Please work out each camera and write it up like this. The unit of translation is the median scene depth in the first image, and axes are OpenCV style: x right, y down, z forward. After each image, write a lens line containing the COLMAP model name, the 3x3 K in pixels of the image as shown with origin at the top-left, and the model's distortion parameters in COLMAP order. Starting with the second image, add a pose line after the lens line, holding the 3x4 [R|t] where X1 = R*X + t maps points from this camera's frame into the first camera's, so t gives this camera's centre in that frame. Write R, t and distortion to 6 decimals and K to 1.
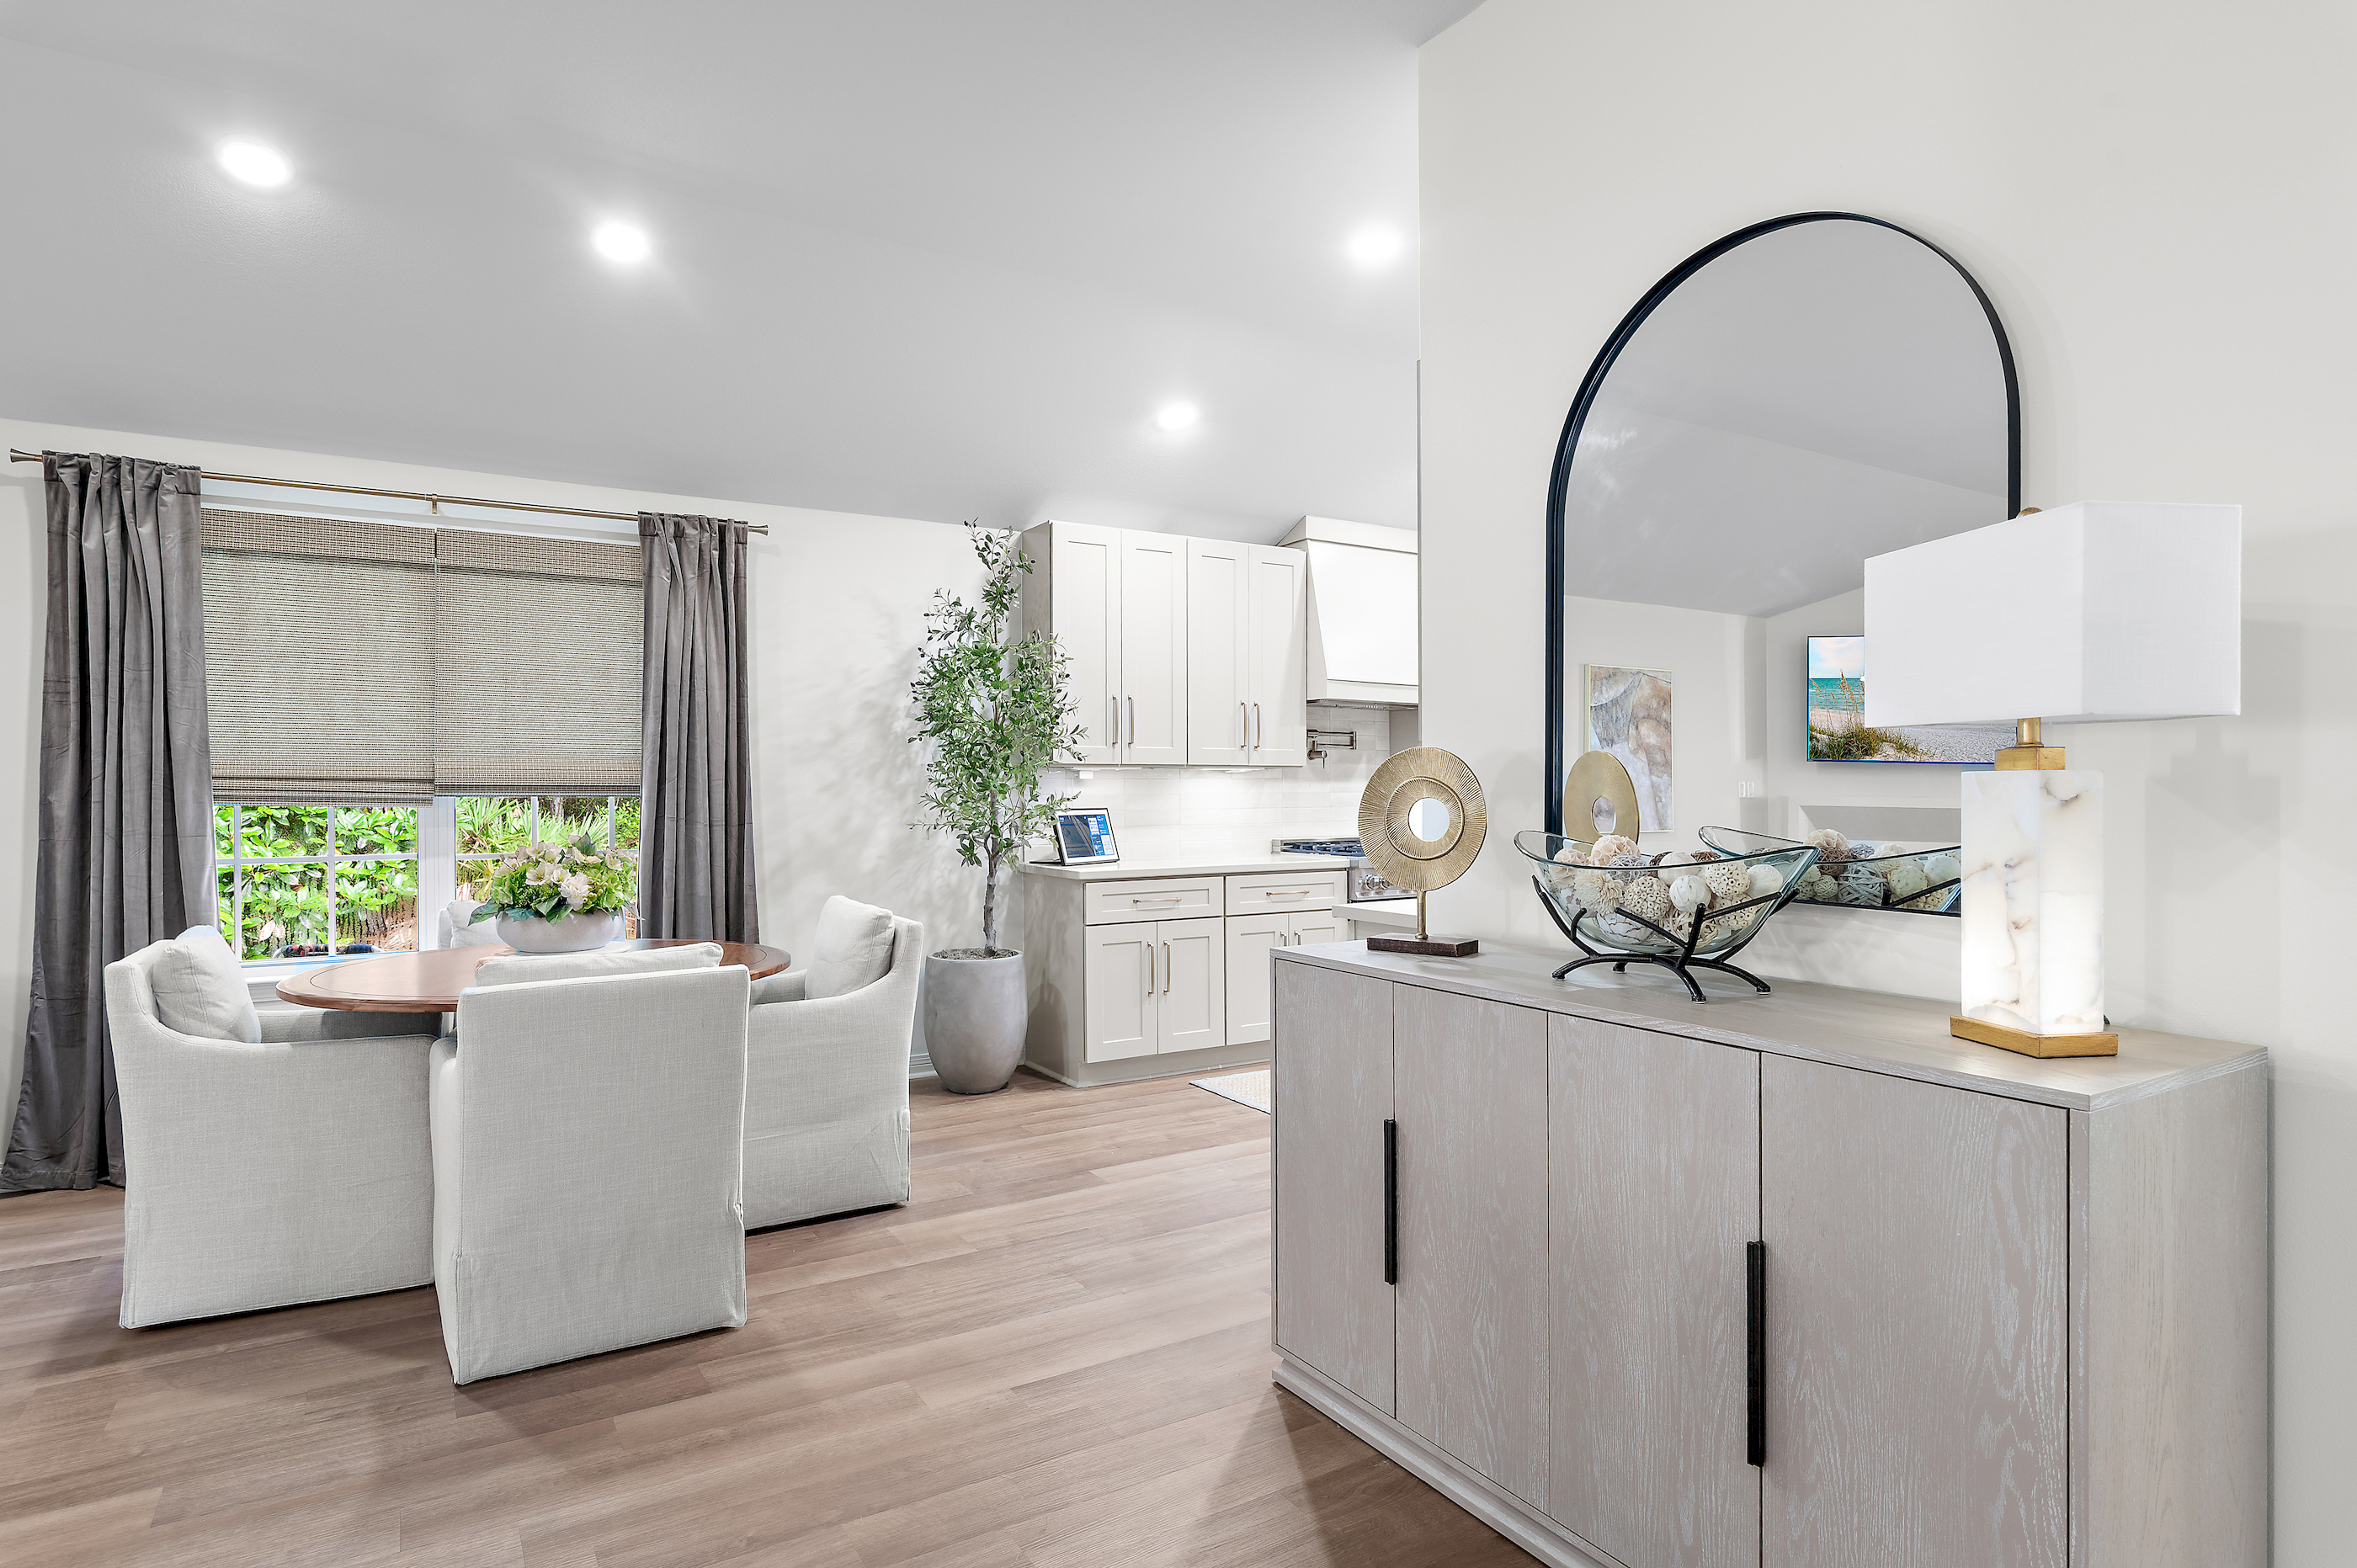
lens RADIAL K [[1265.8, 0, 1178.5], [0, 1265.8, 784.0], [0, 0, 1]] dist [-0.000253, -0.000053]
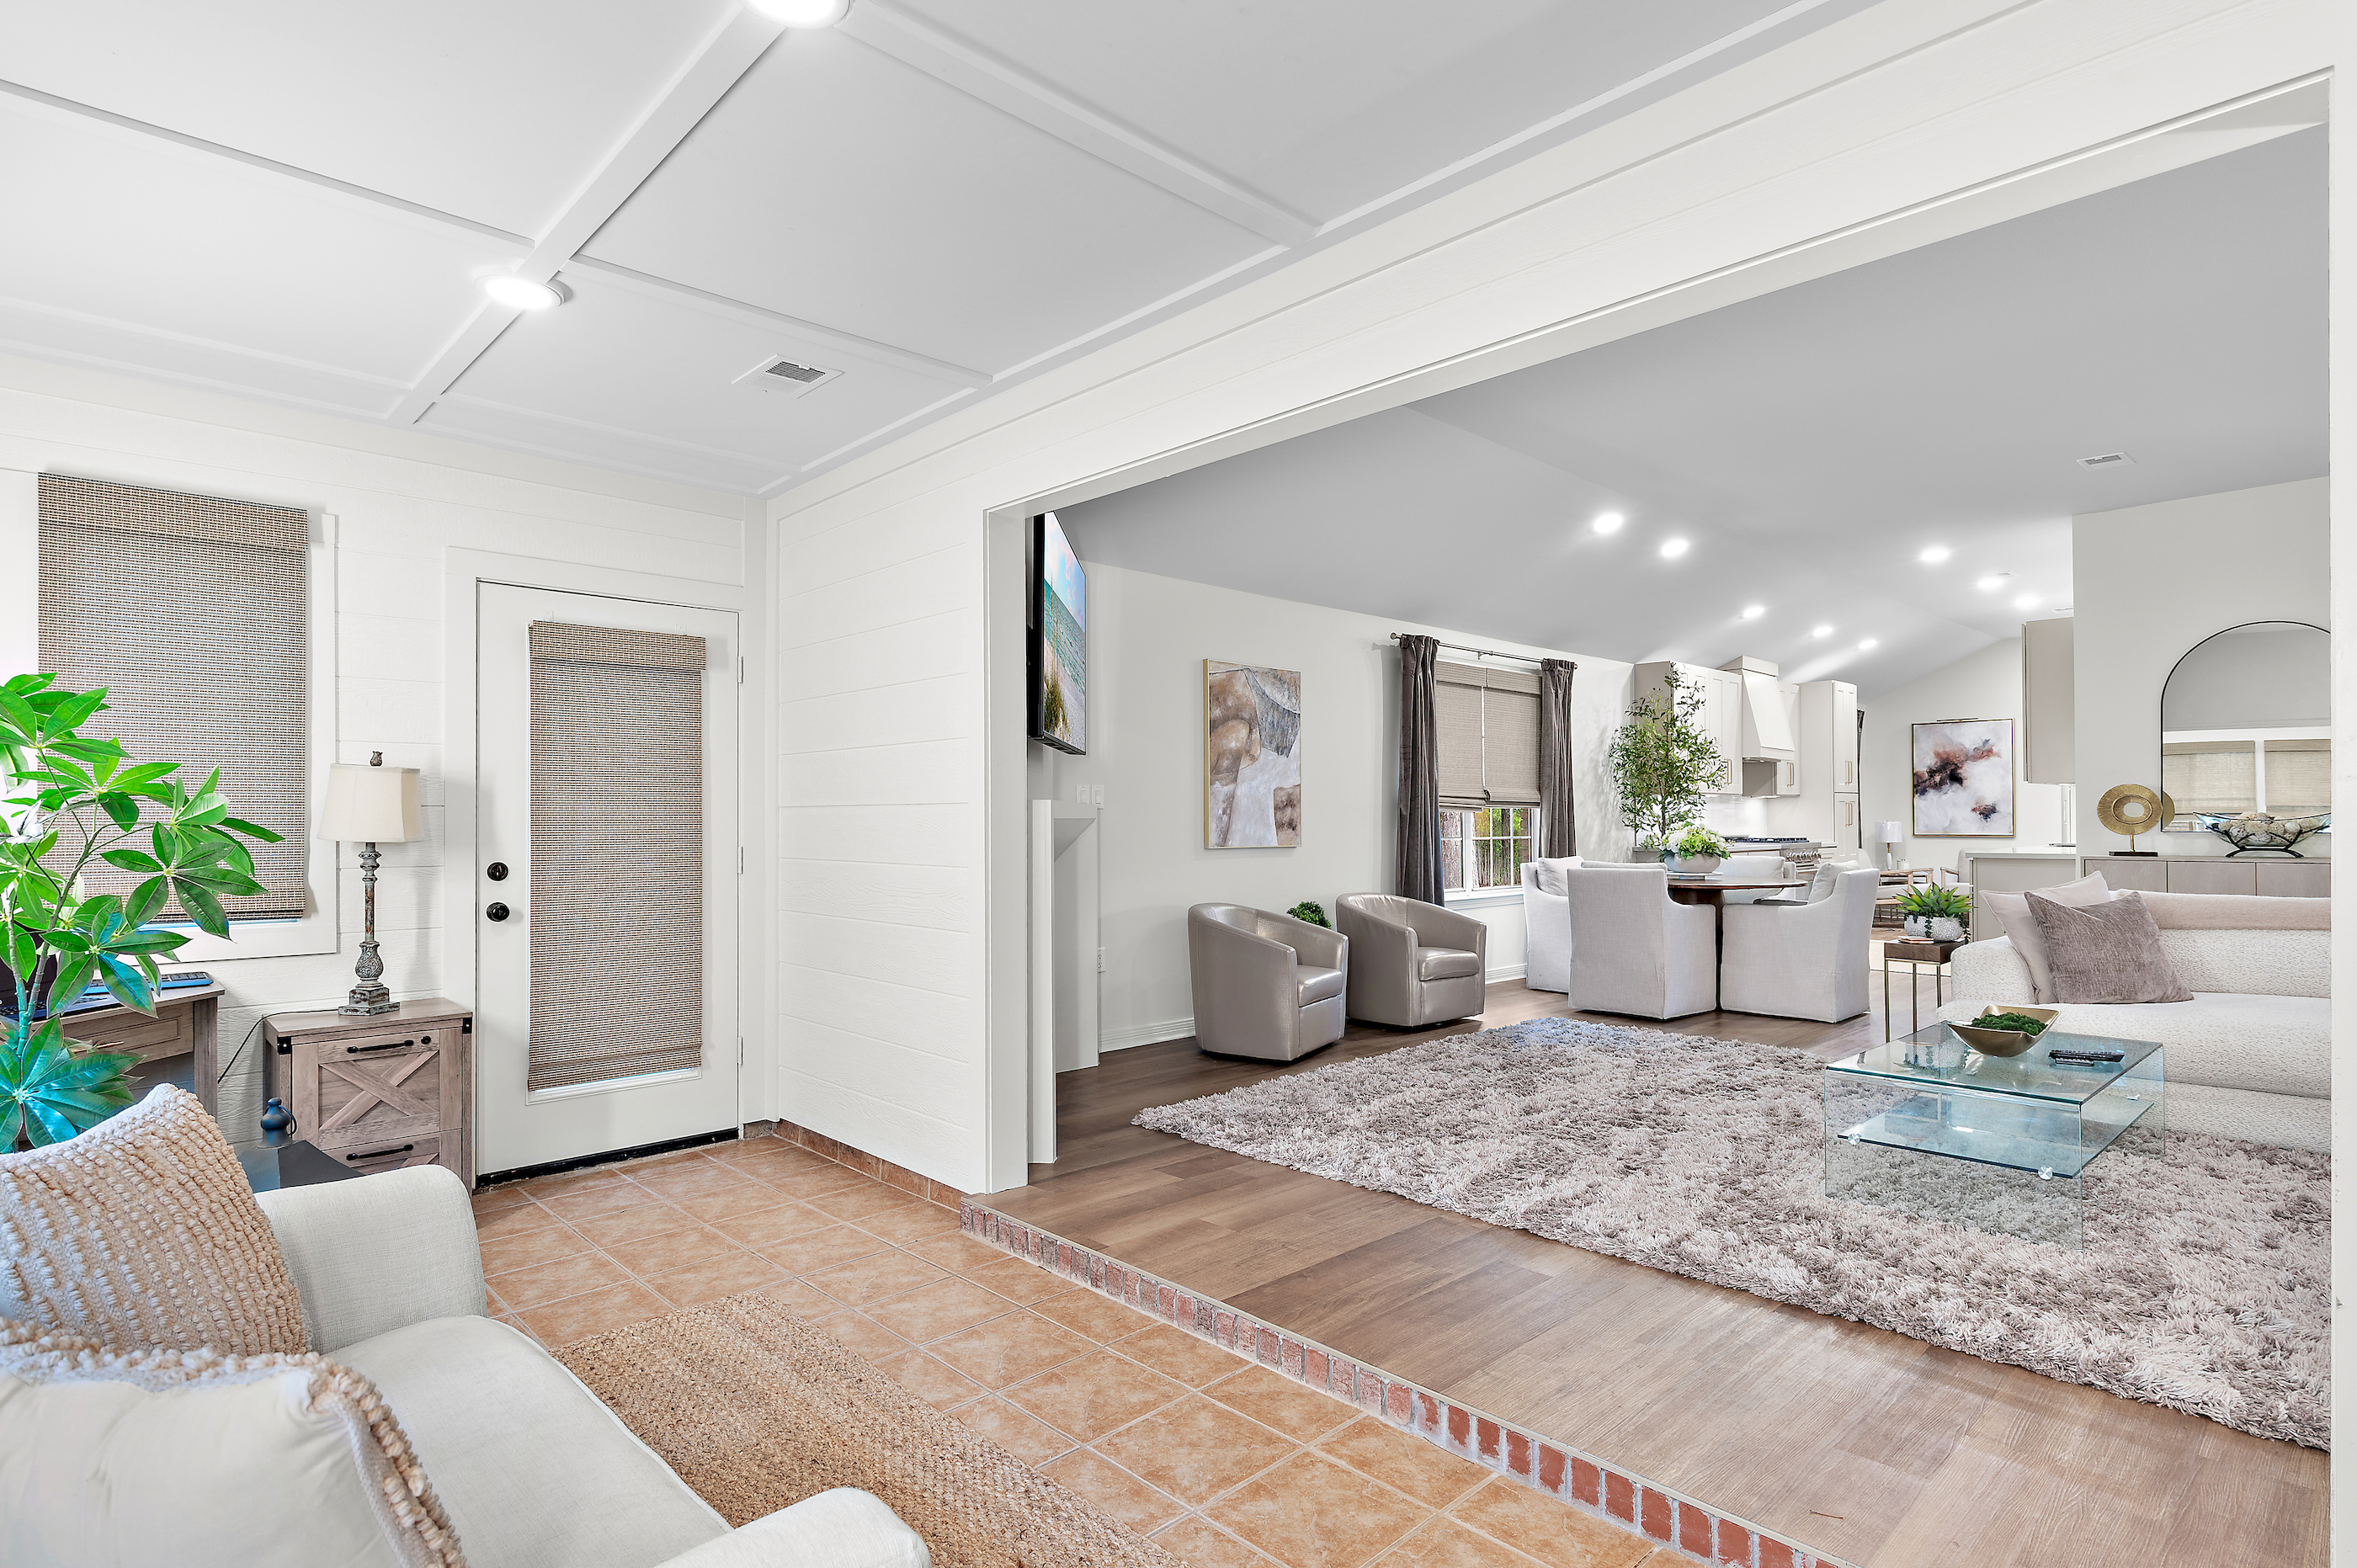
lens RADIAL K [[1186.7, 0, 1172.1], [0, 1186.7, 811.9], [0, 0, 1]] dist [0.001045, -0.000247]
pose [[0.978664, 0.000182, 0.205469, -1.460825], [0.000987, 0.999984, -0.005586, 0.027758], [-0.205467, 0.005670, 0.978648, -0.688363]]
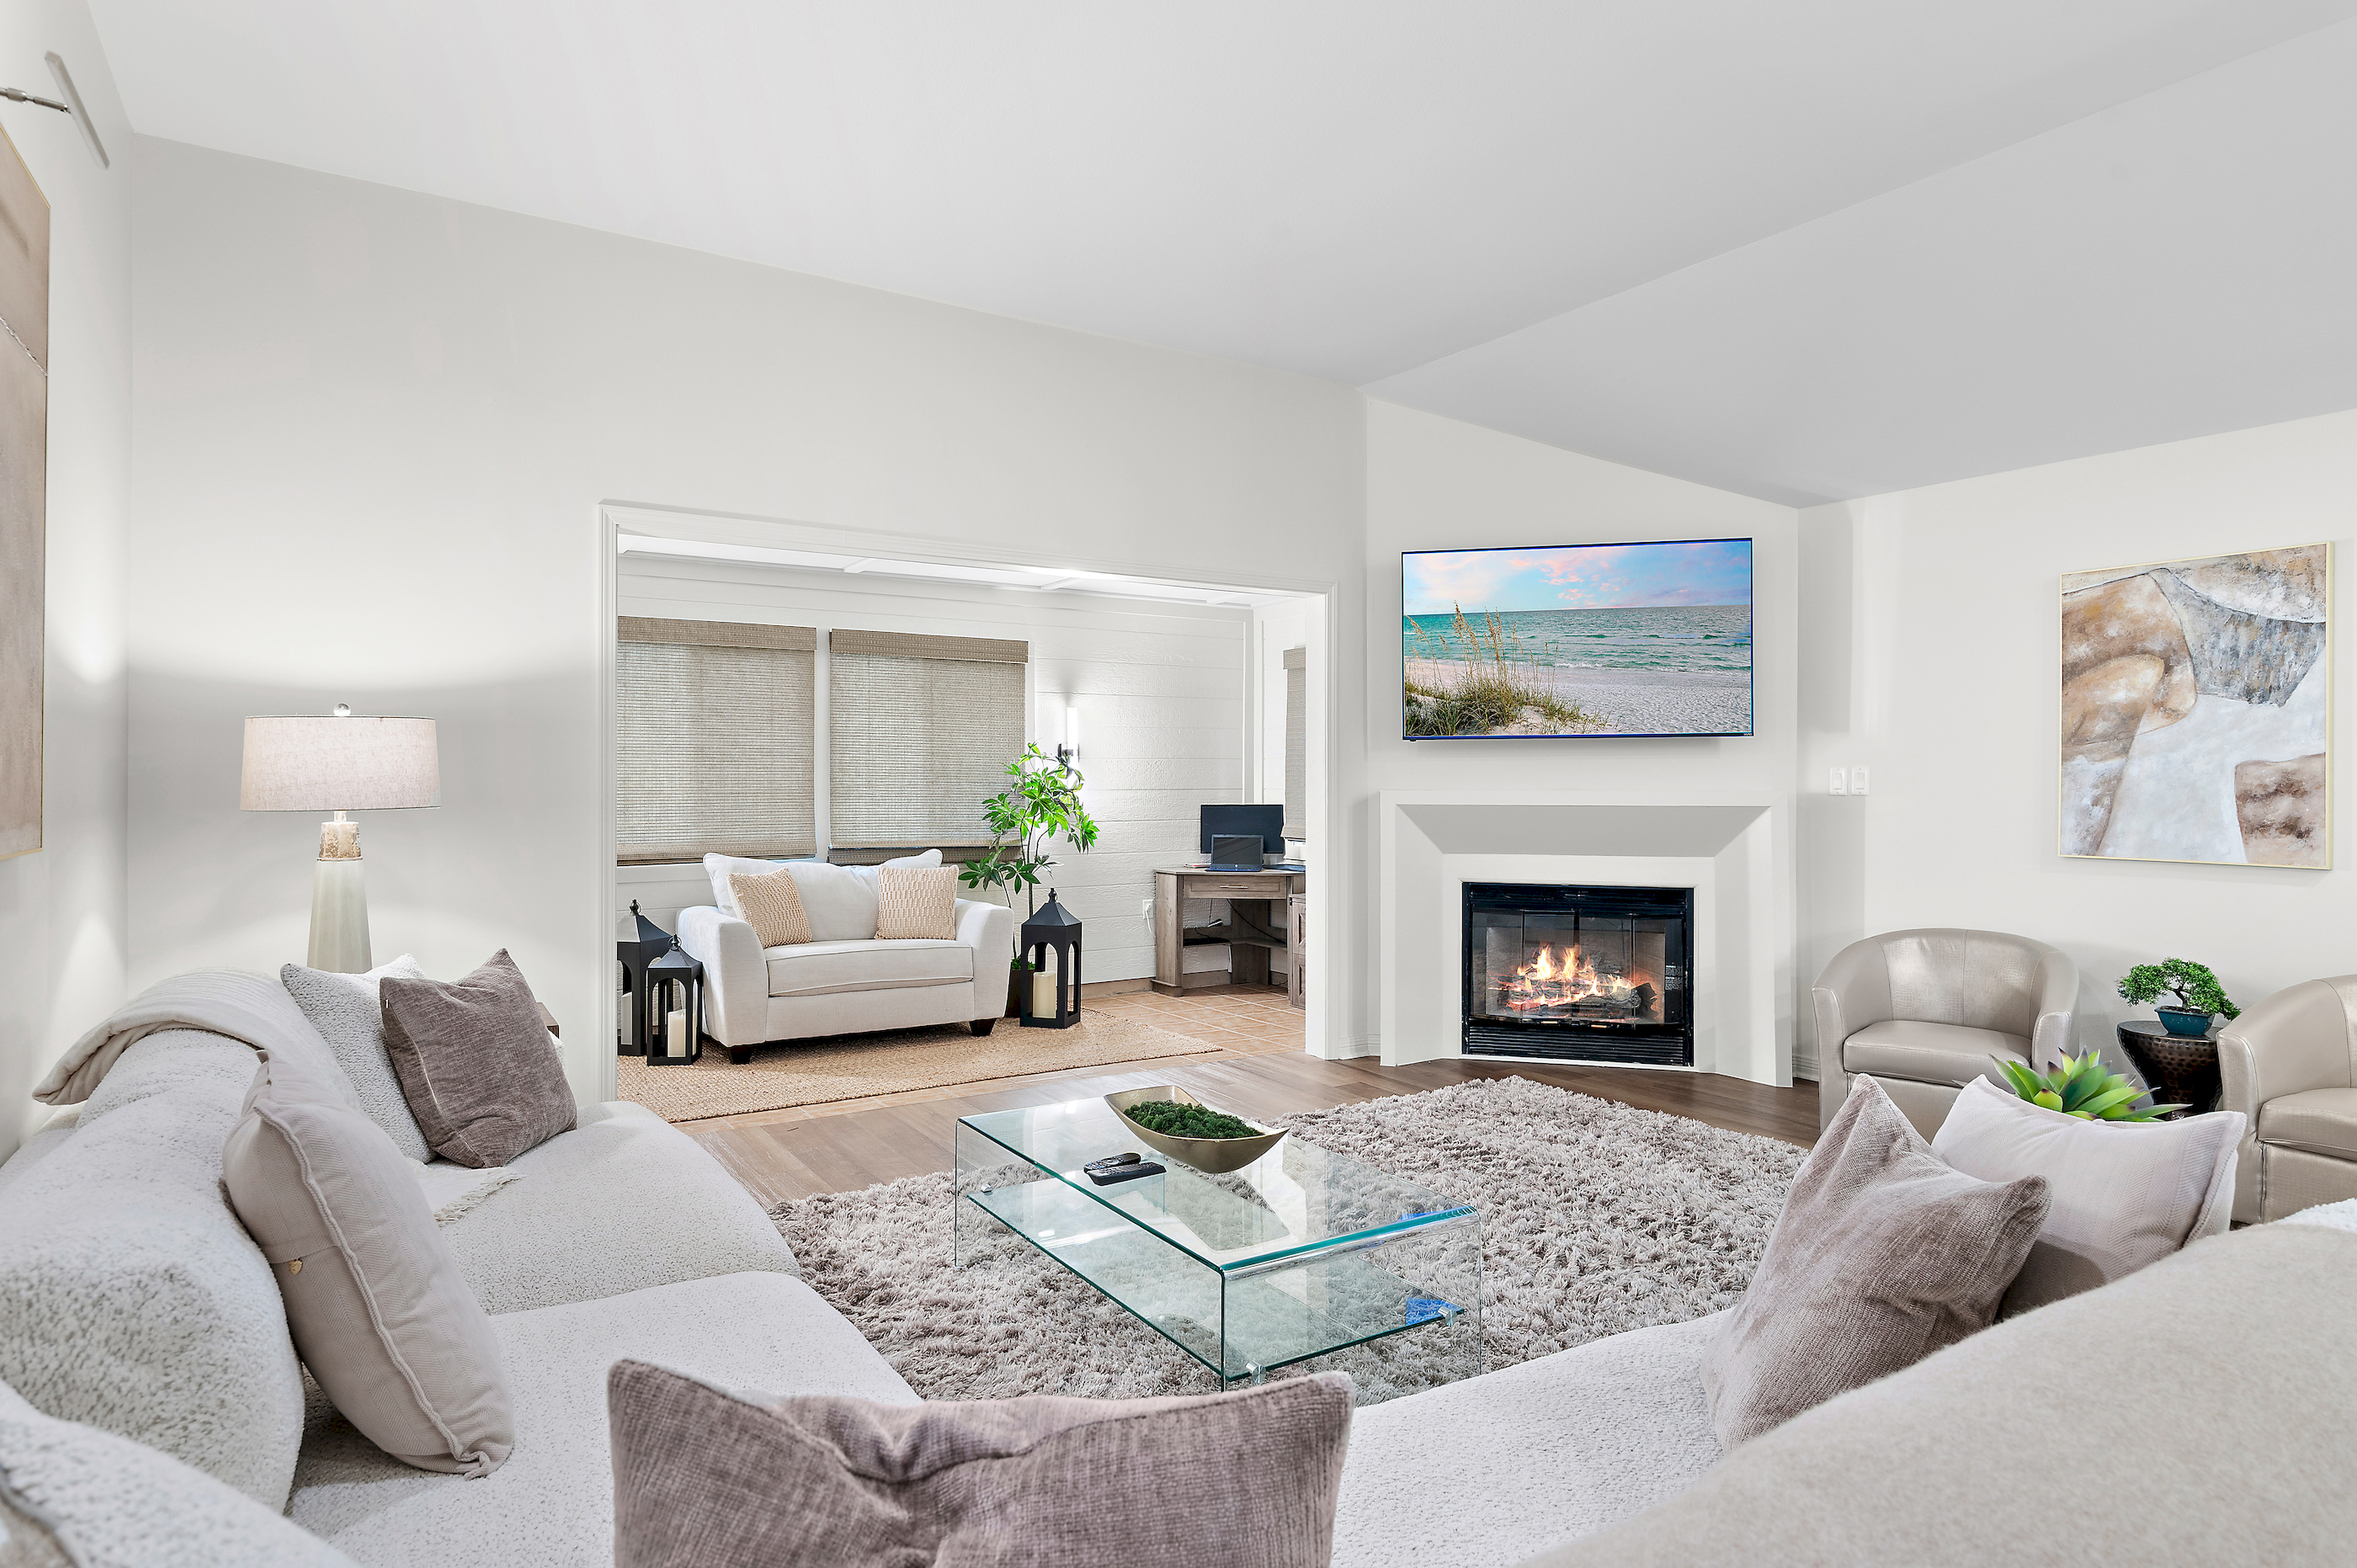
lens RADIAL K [[1297.7, 0, 1184.3], [0, 1297.7, 770.5], [0, 0, 1]] dist [-0.000915, -0.001094]
pose [[0.025567, -0.004635, -0.999662, -0.087464], [-0.001152, 0.999988, -0.004666, 0.000292], [0.999672, 0.001271, 0.025562, -0.028054]]
